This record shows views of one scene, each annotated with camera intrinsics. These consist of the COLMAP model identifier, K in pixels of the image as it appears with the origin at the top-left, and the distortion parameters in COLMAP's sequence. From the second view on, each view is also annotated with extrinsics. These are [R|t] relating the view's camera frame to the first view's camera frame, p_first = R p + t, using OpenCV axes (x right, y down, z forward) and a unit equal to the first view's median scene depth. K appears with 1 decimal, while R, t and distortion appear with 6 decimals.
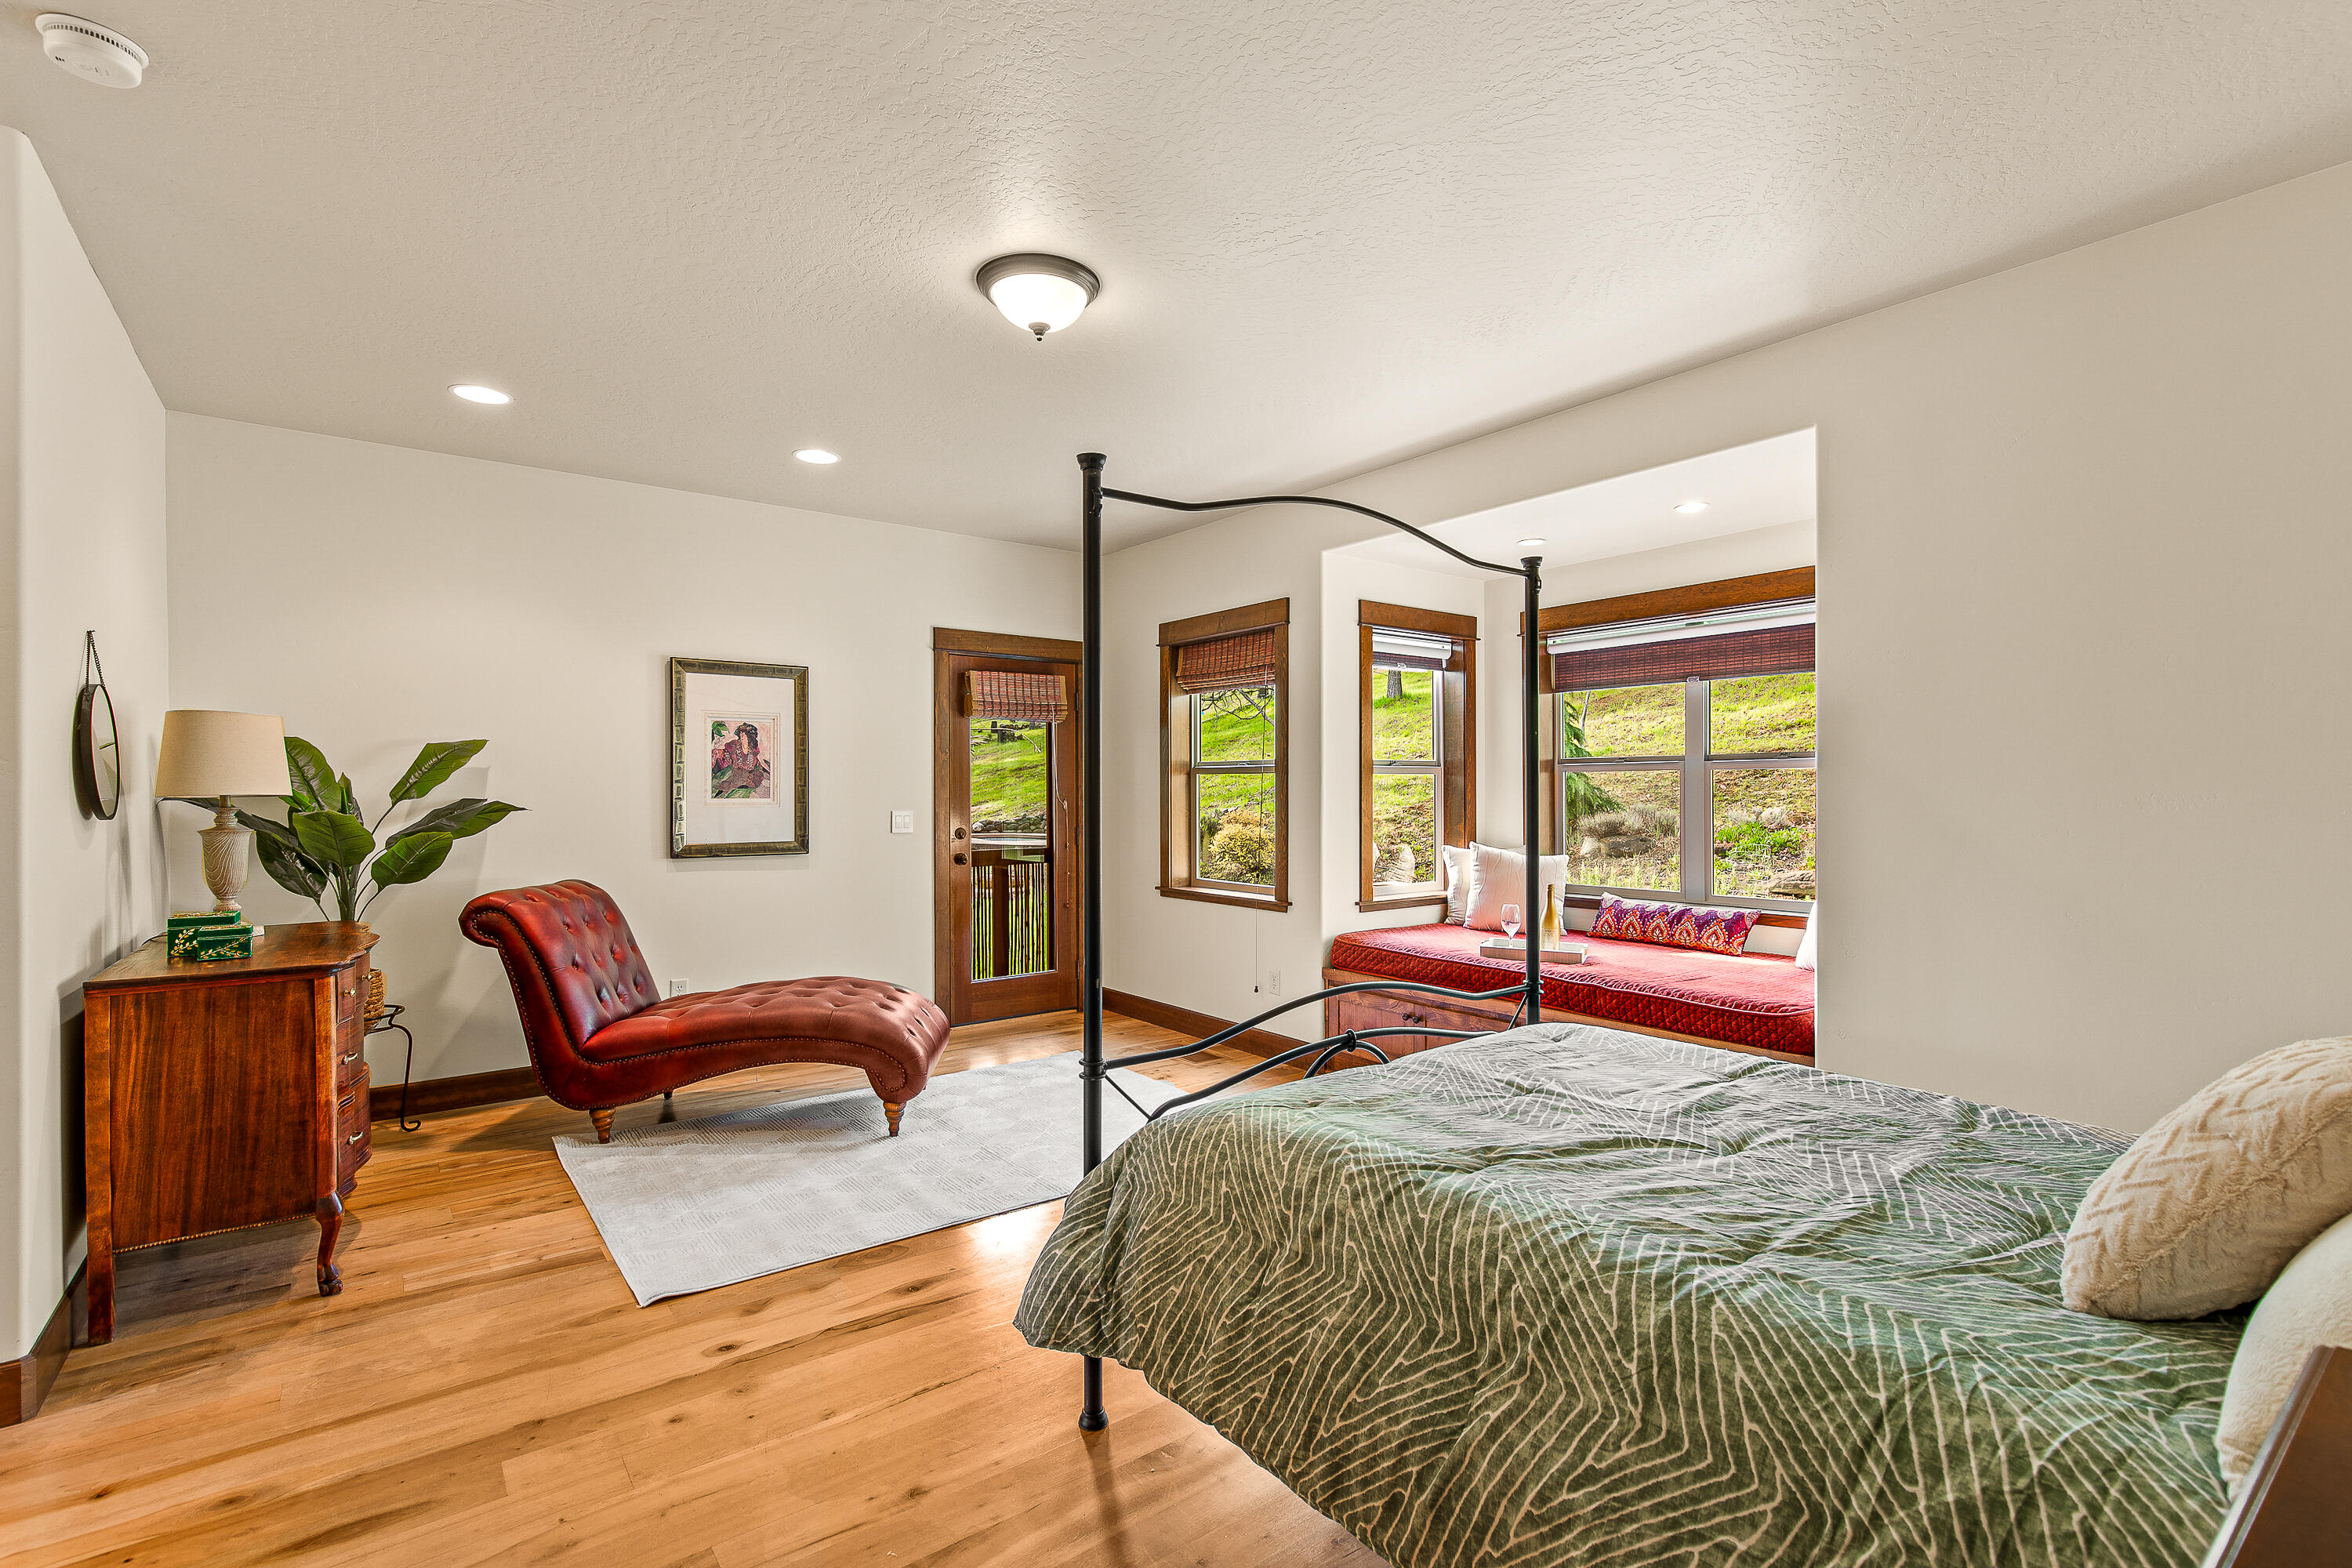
lens RADIAL K [[1075.1, 0, 1171.8], [0, 1075.1, 784.4], [0, 0, 1]] dist [0.005771, -0.001023]
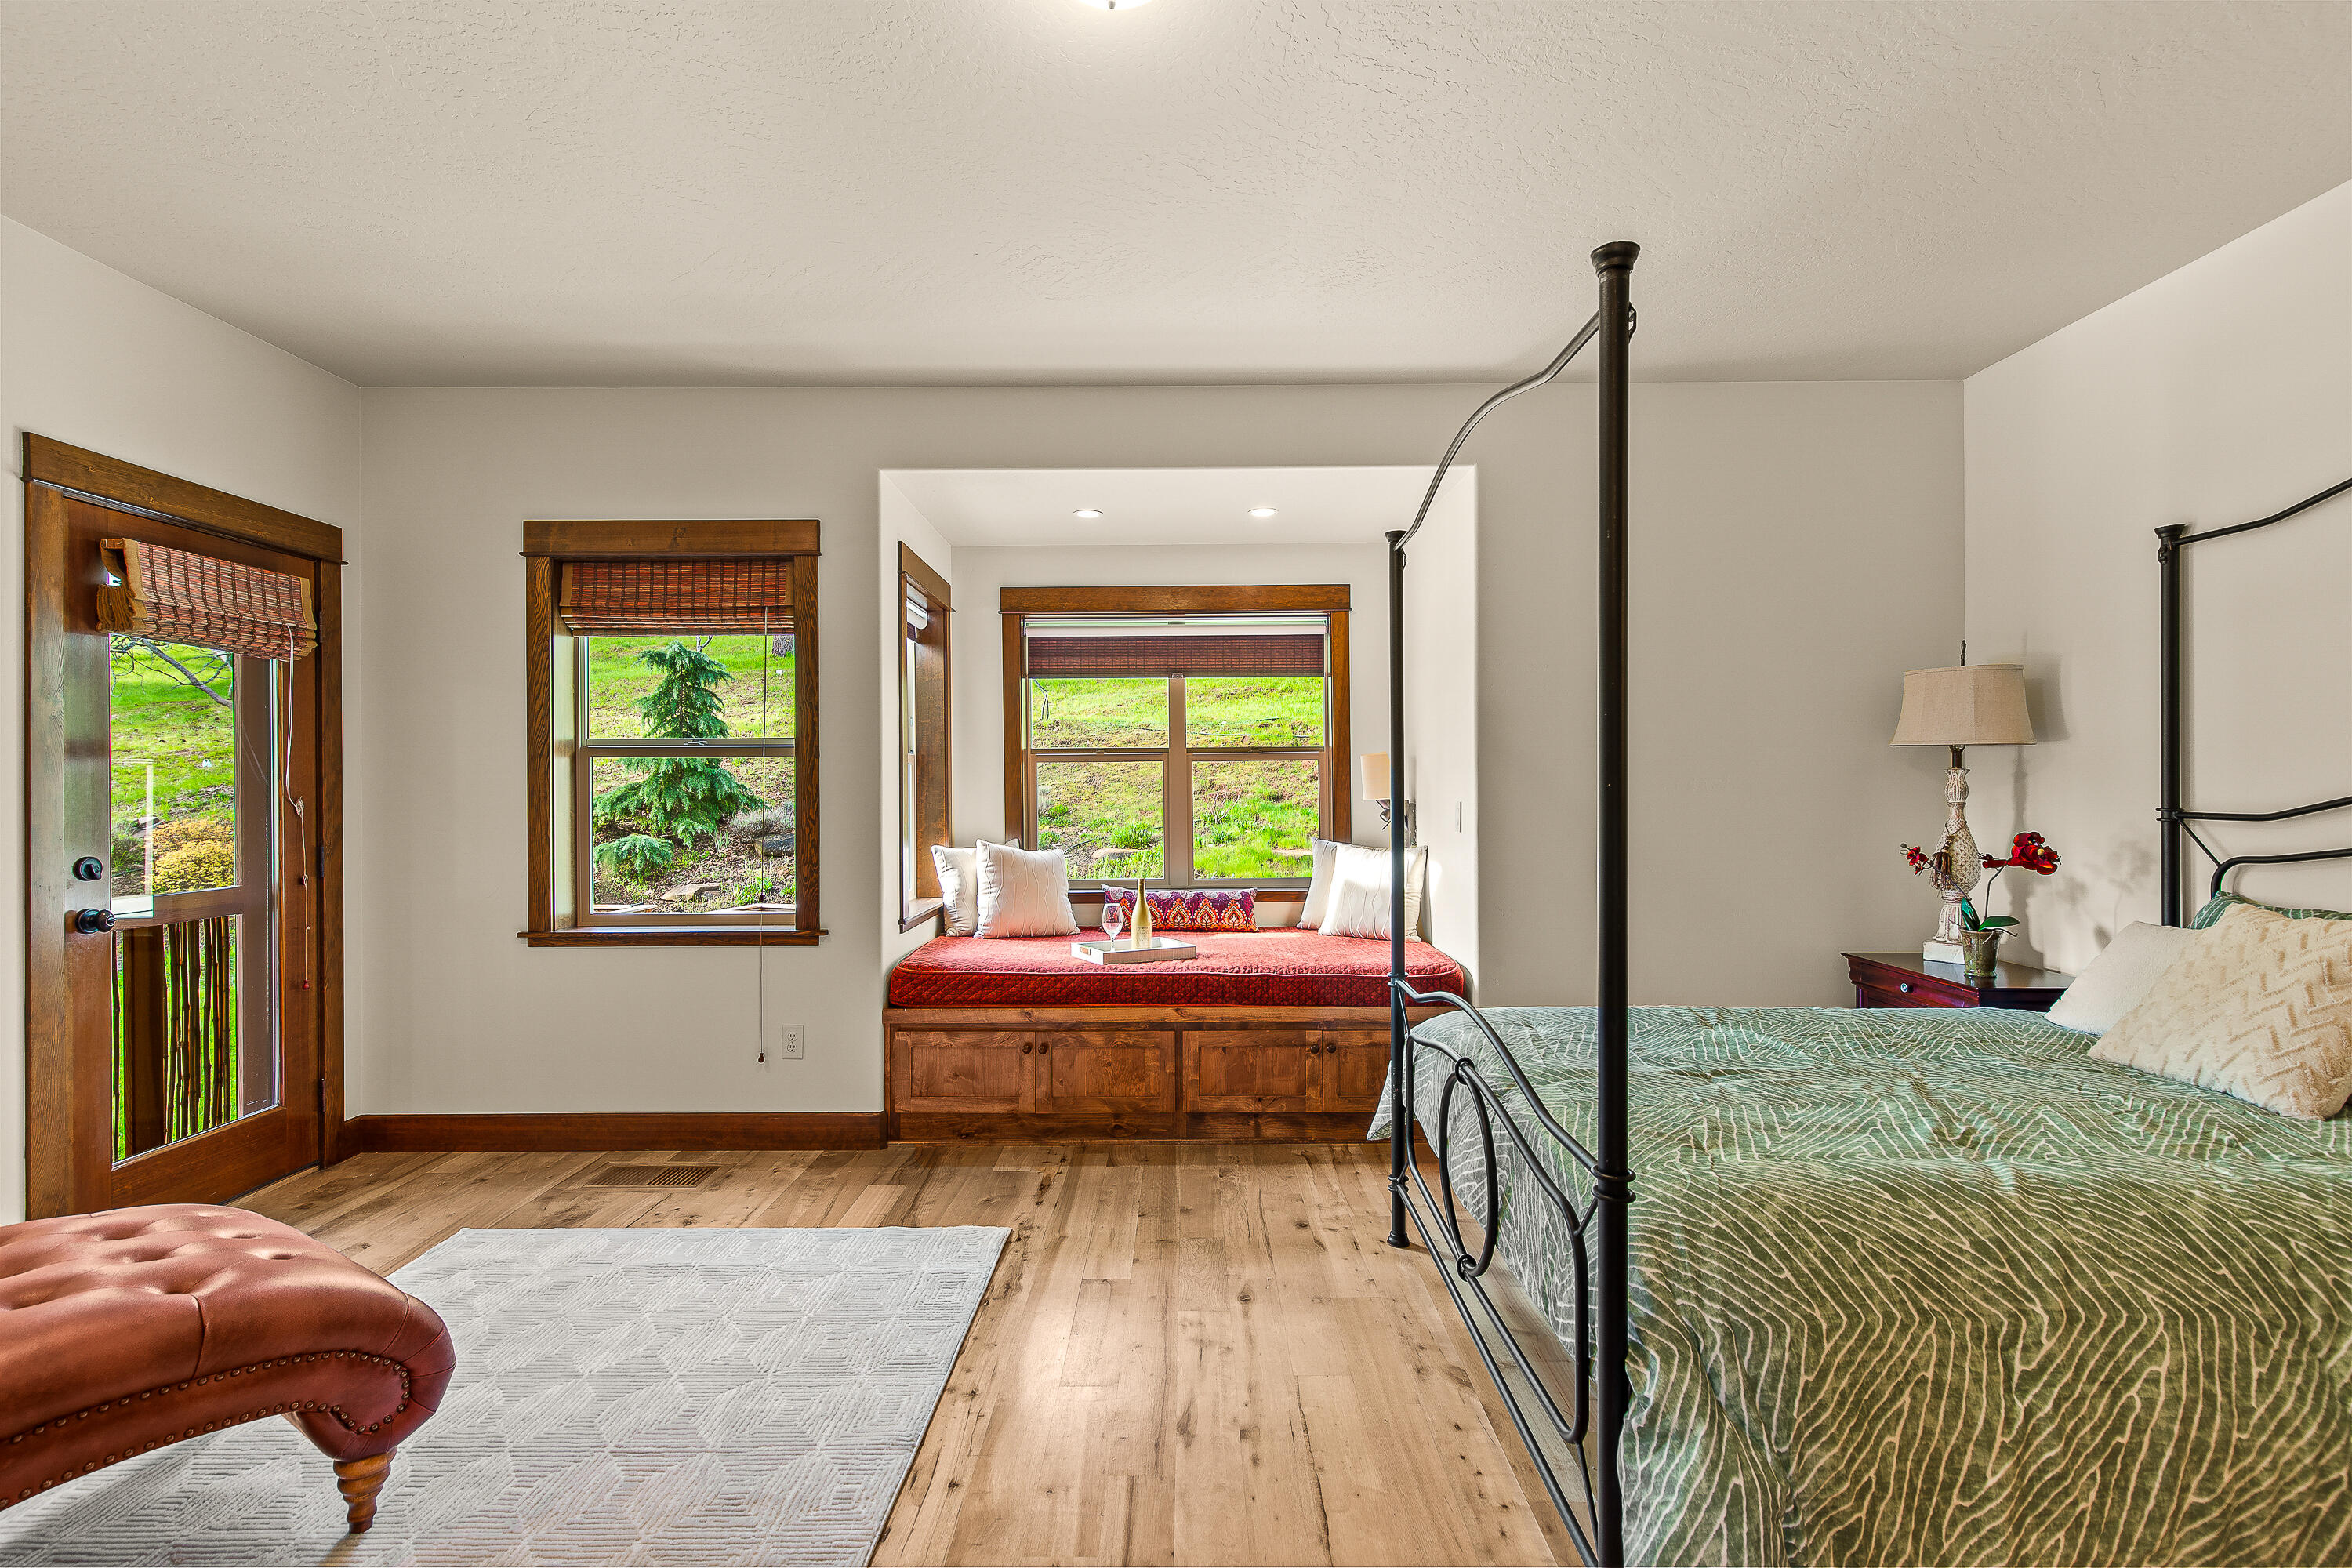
lens RADIAL K [[1075.1, 0, 1180.4], [0, 1075.1, 790.5], [0, 0, 1]] dist [0.005771, -0.001023]
pose [[0.592077, -0.002230, 0.805878, -0.380850], [0.002329, 0.999997, 0.001056, 0.014066], [-0.805878, 0.001252, 0.592081, 0.395765]]
